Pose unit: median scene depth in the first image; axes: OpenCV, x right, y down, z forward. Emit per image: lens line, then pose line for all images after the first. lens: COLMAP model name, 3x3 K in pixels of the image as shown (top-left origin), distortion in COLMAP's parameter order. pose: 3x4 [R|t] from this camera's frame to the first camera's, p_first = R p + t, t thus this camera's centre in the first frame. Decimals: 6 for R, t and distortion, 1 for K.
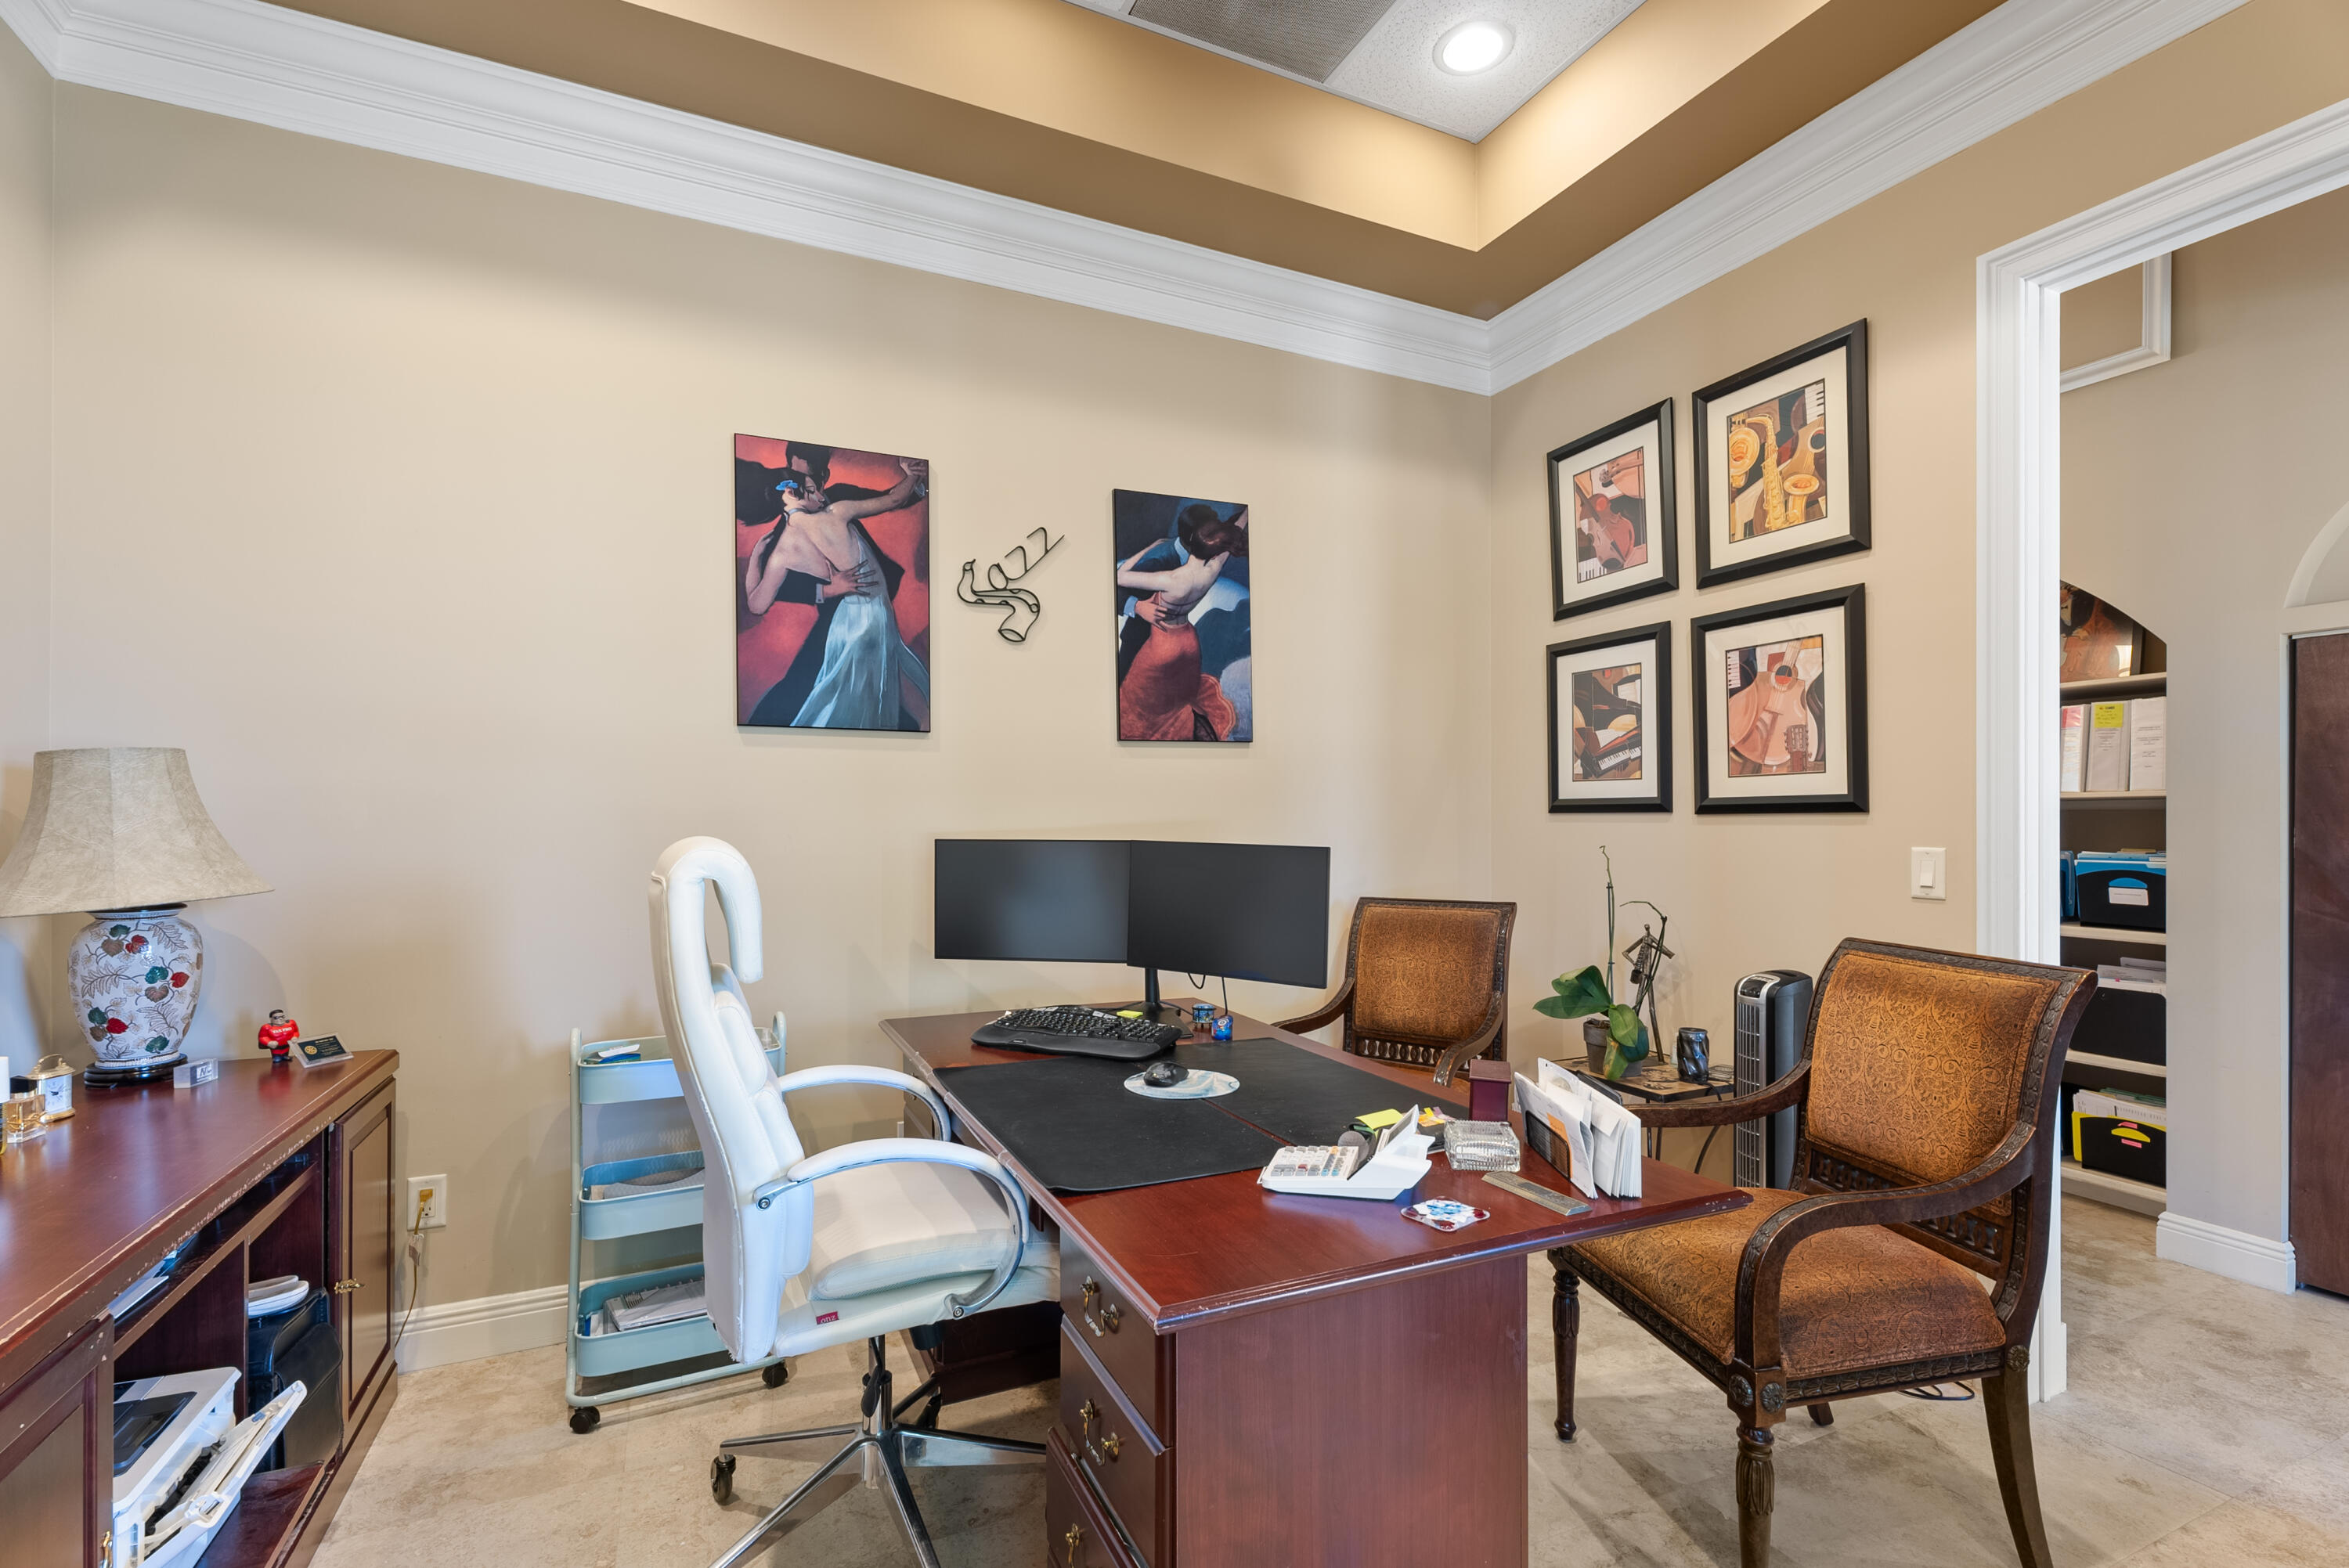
lens RADIAL K [[1065.3, 0, 1176.2], [0, 1065.3, 818.6], [0, 0, 1]] dist [0.002618, 0.000314]
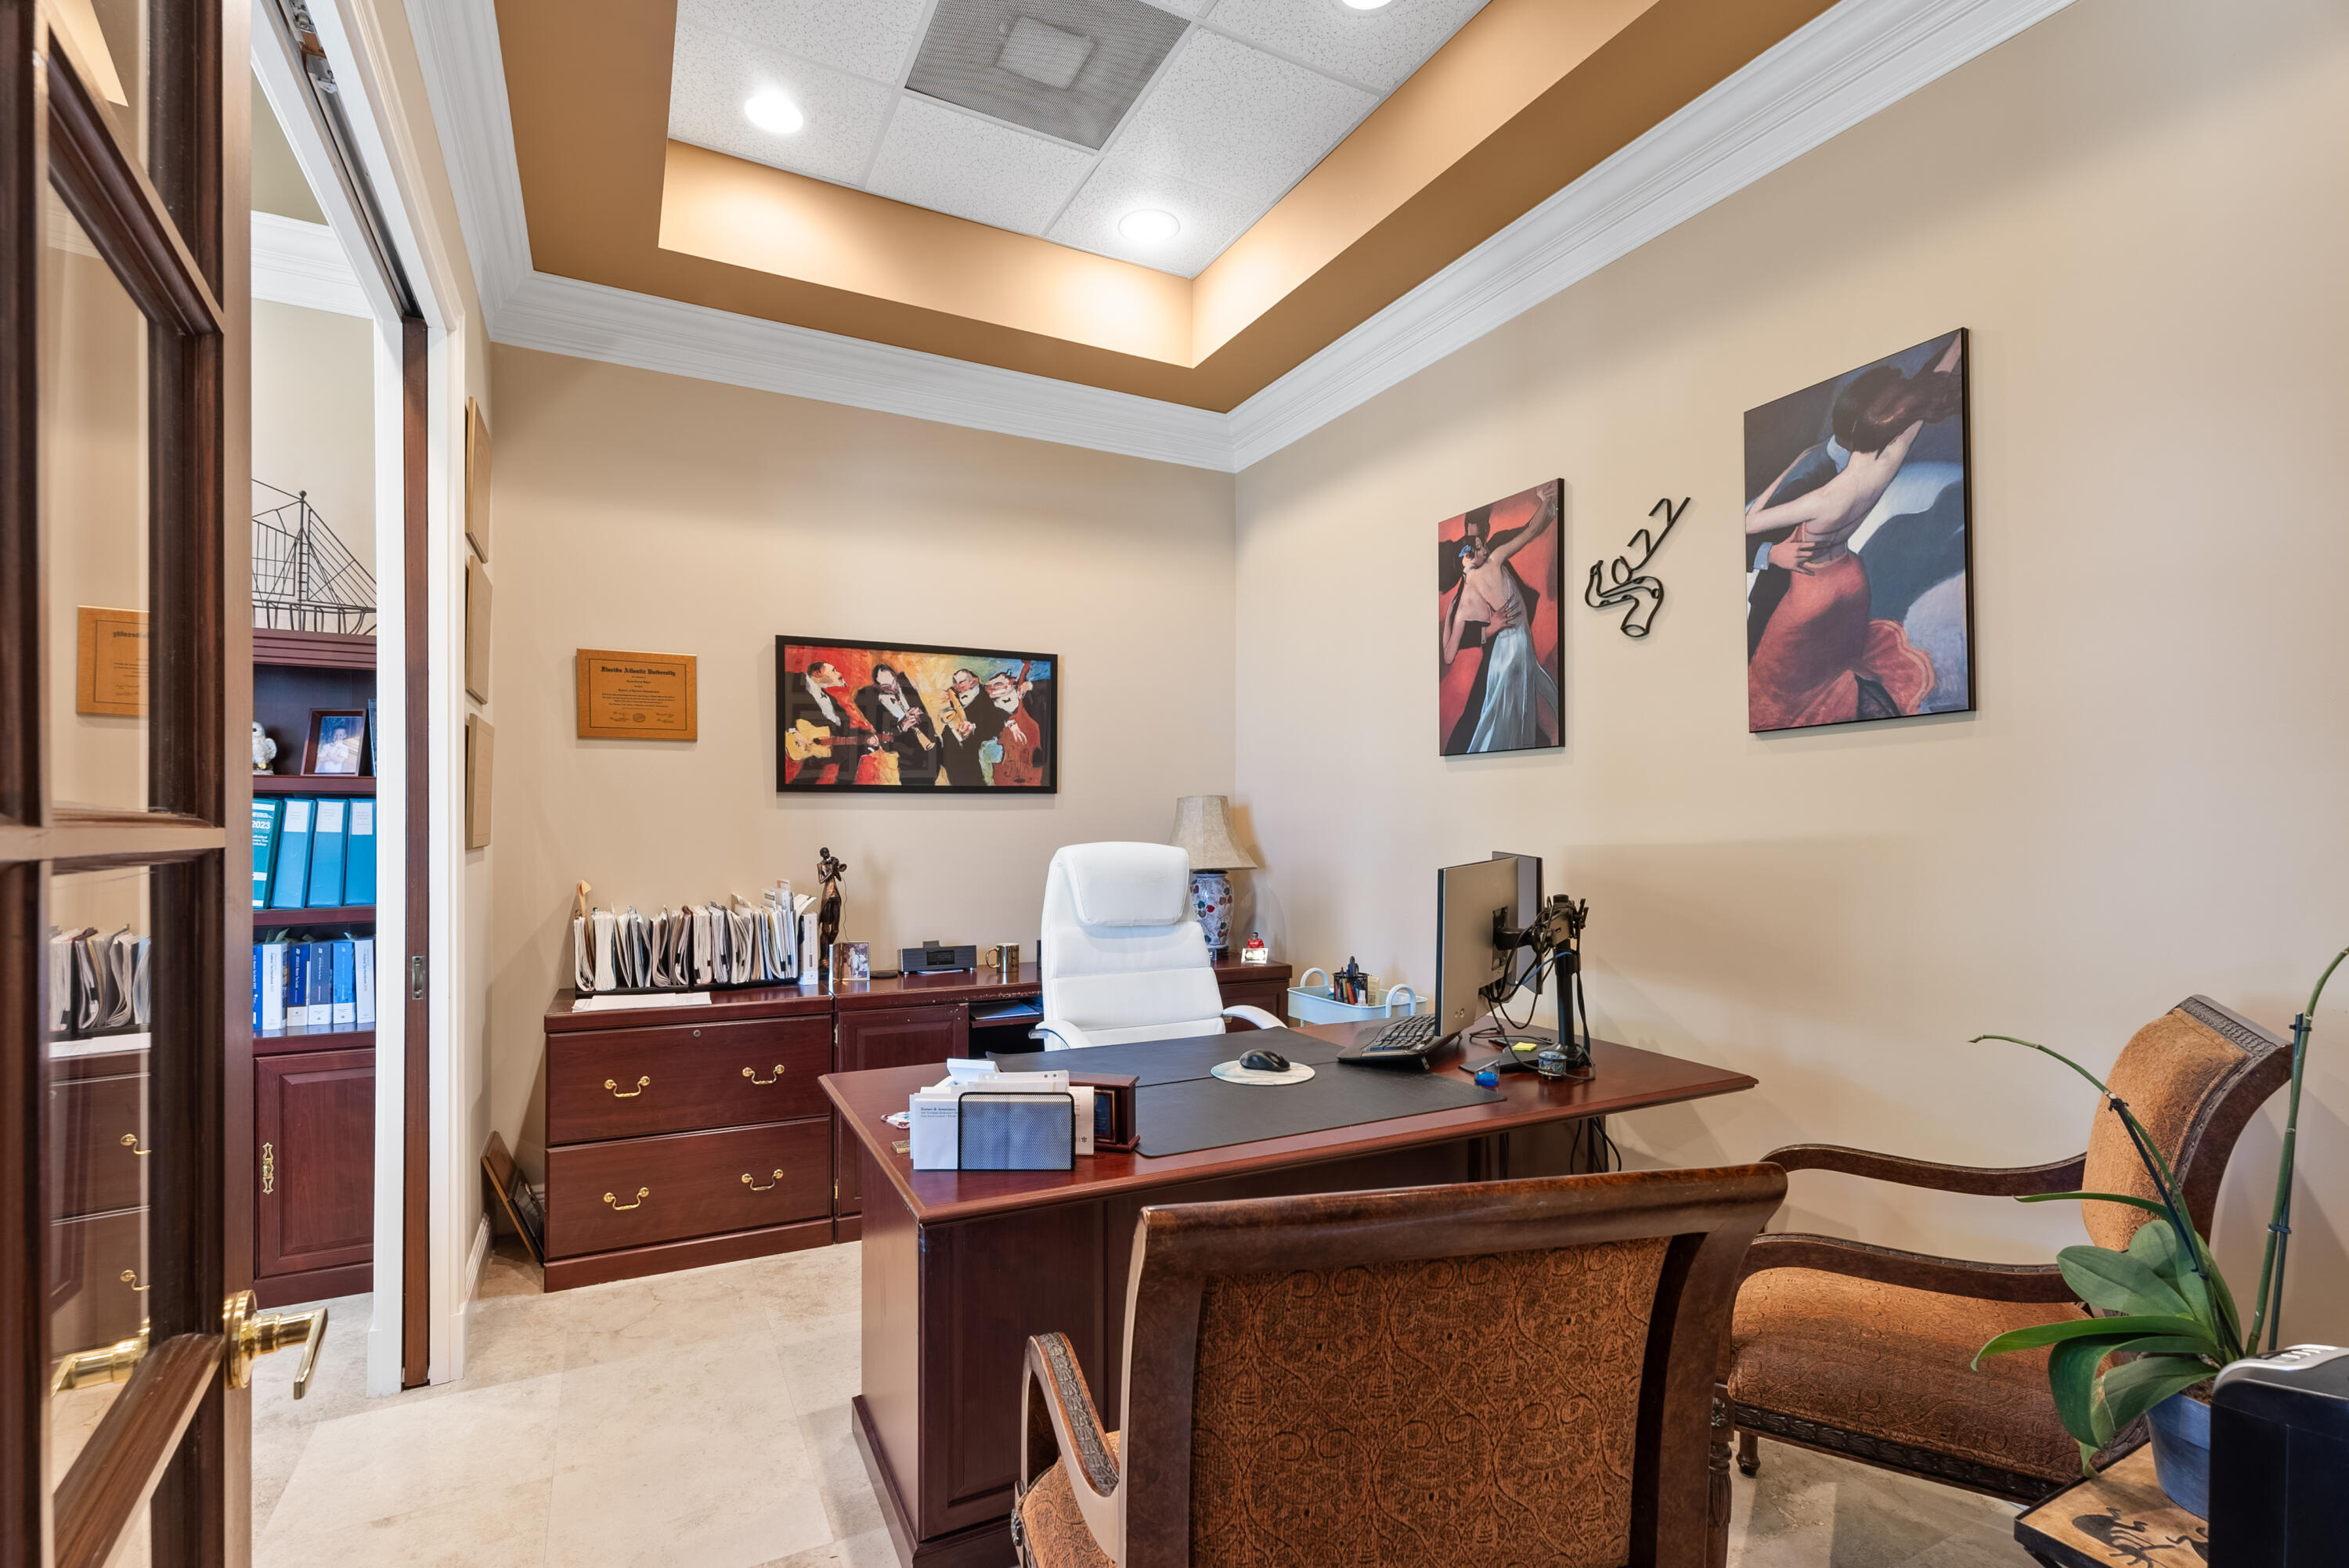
lens RADIAL K [[1065.3, 0, 1176.2], [0, 1065.3, 818.6], [0, 0, 1]] dist [0.002618, 0.000314]
pose [[0.040868, -0.003348, -0.999159, 0.730242], [0.002785, 0.999991, -0.003237, -0.009734], [0.999161, -0.002651, 0.040877, 0.567193]]
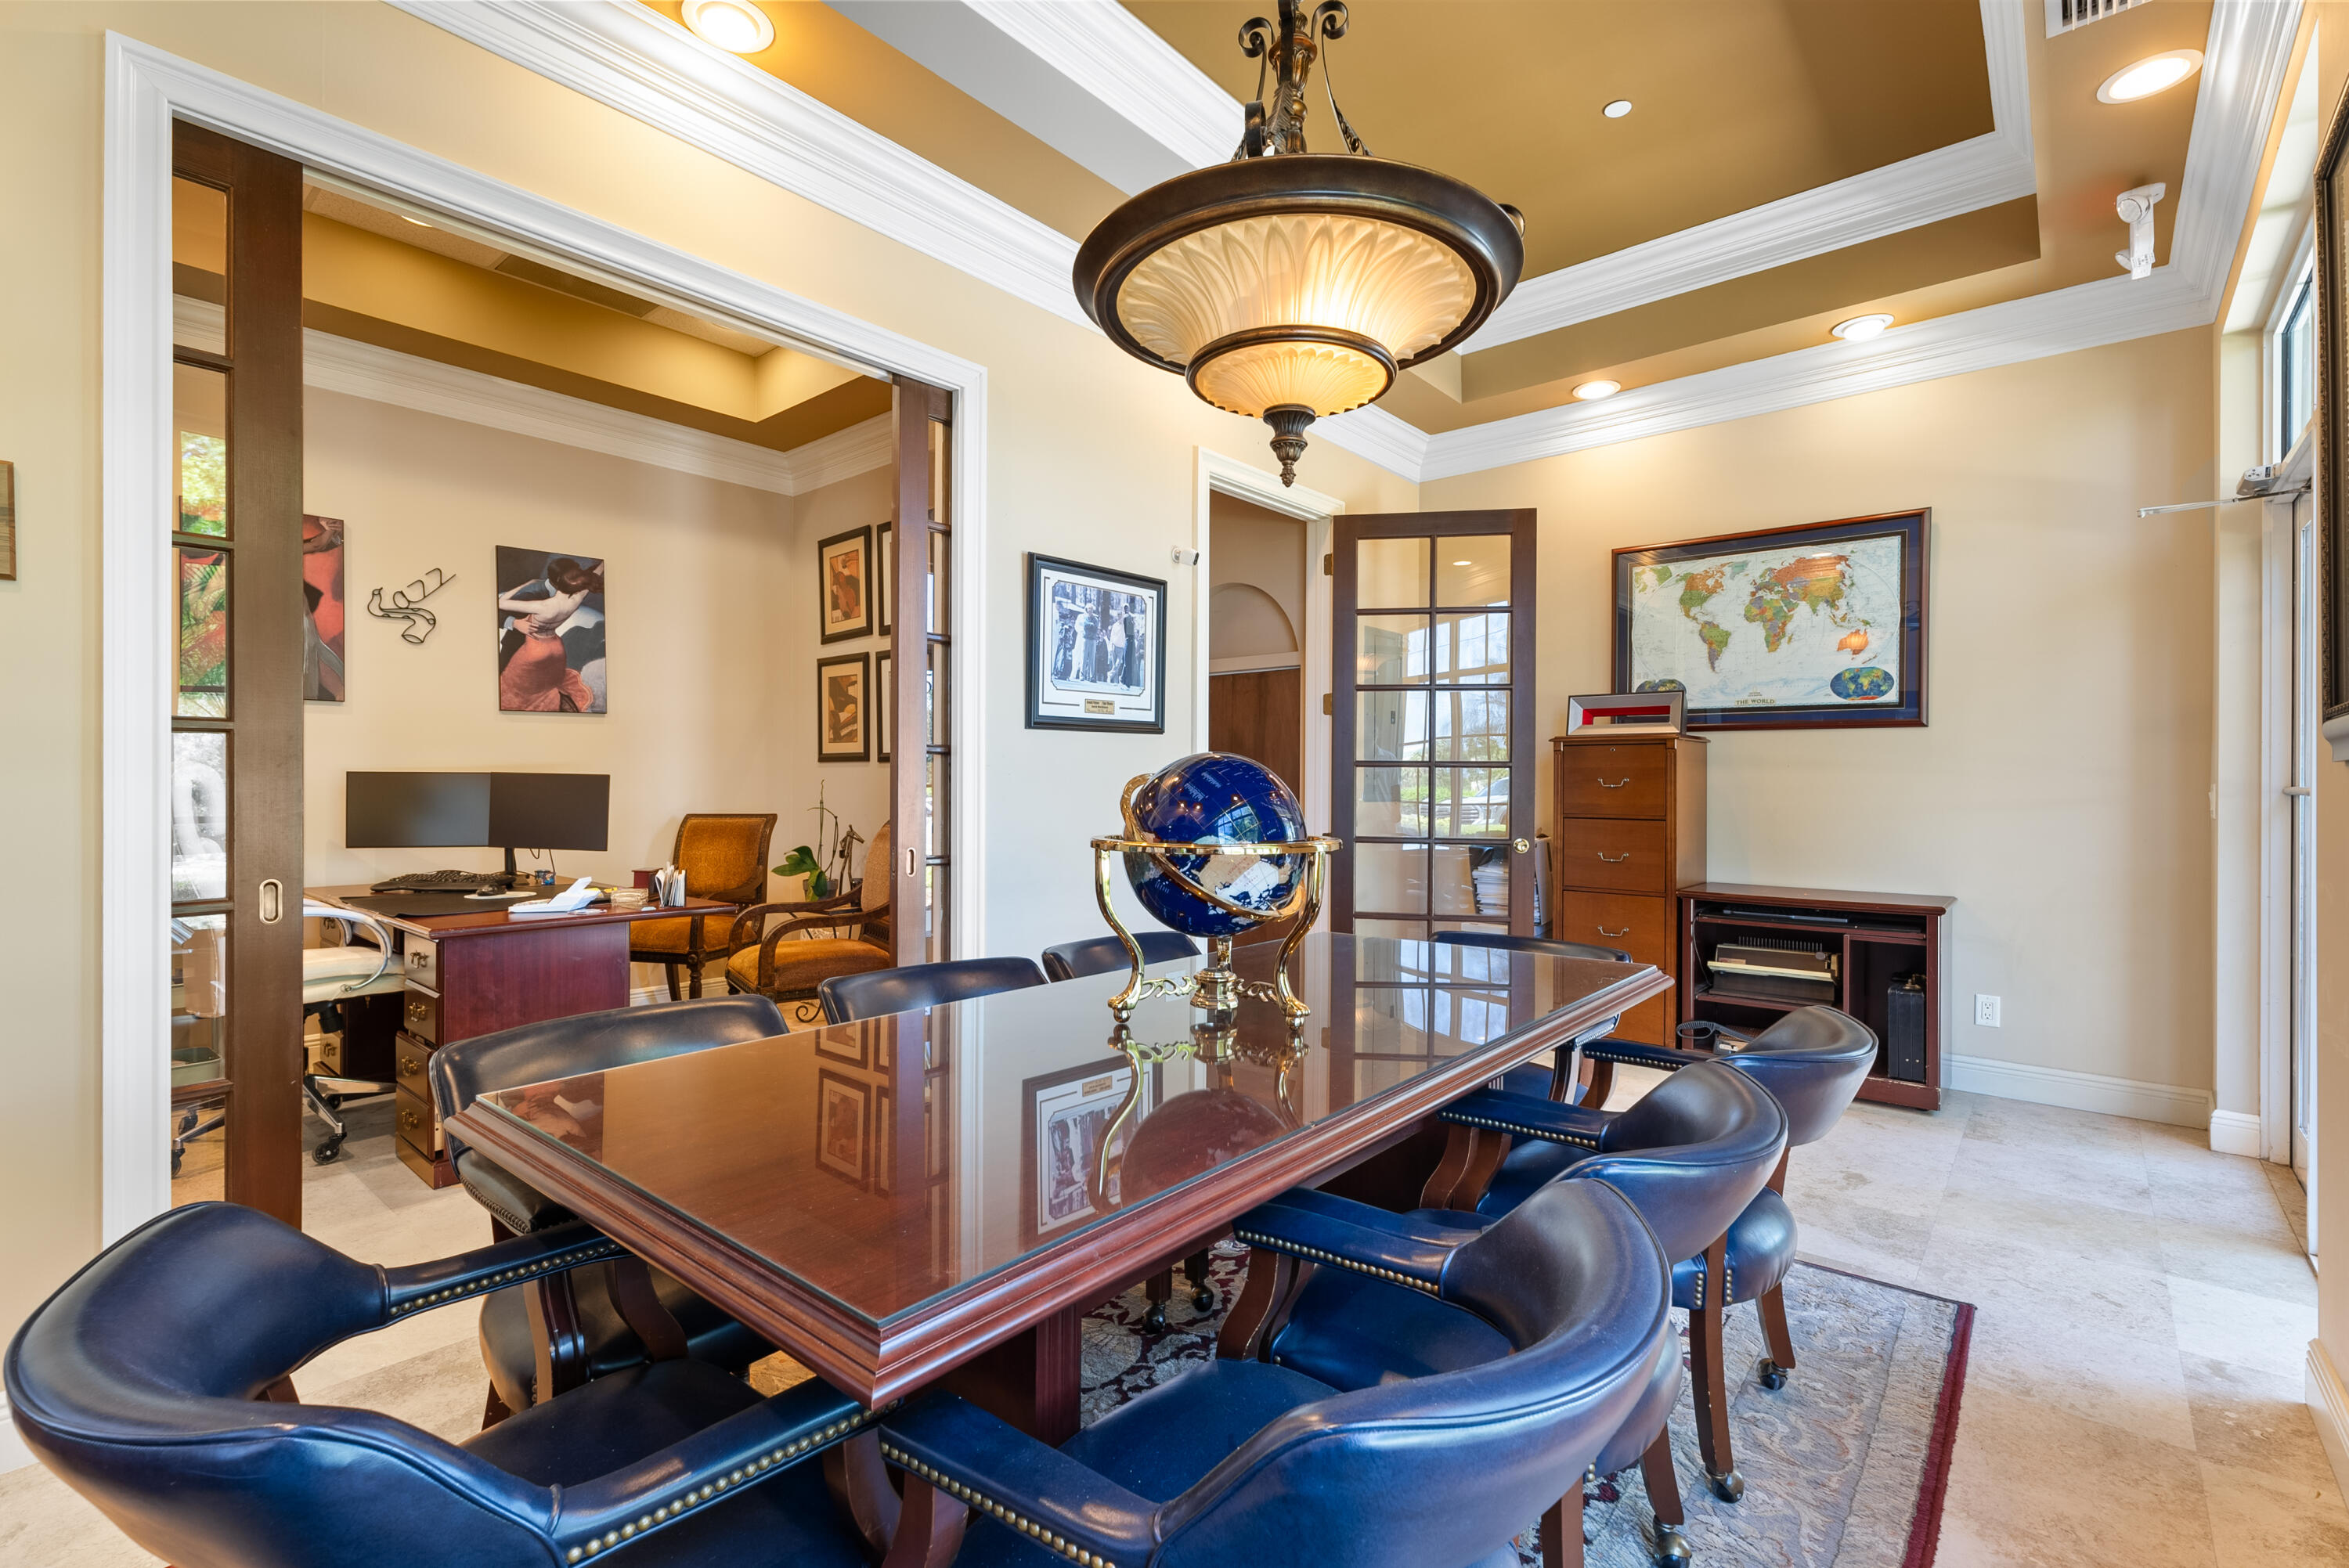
lens RADIAL K [[1051.3, 0, 1174.5], [0, 1051.3, 784.0], [0, 0, 1]] dist [0.006755, 0.000469]
pose [[0.911510, 0.000191, 0.411278, 0.211837], [-0.000184, 1.000000, -0.000056, 0.032638], [-0.411278, -0.000025, 0.911510, -0.796139]]
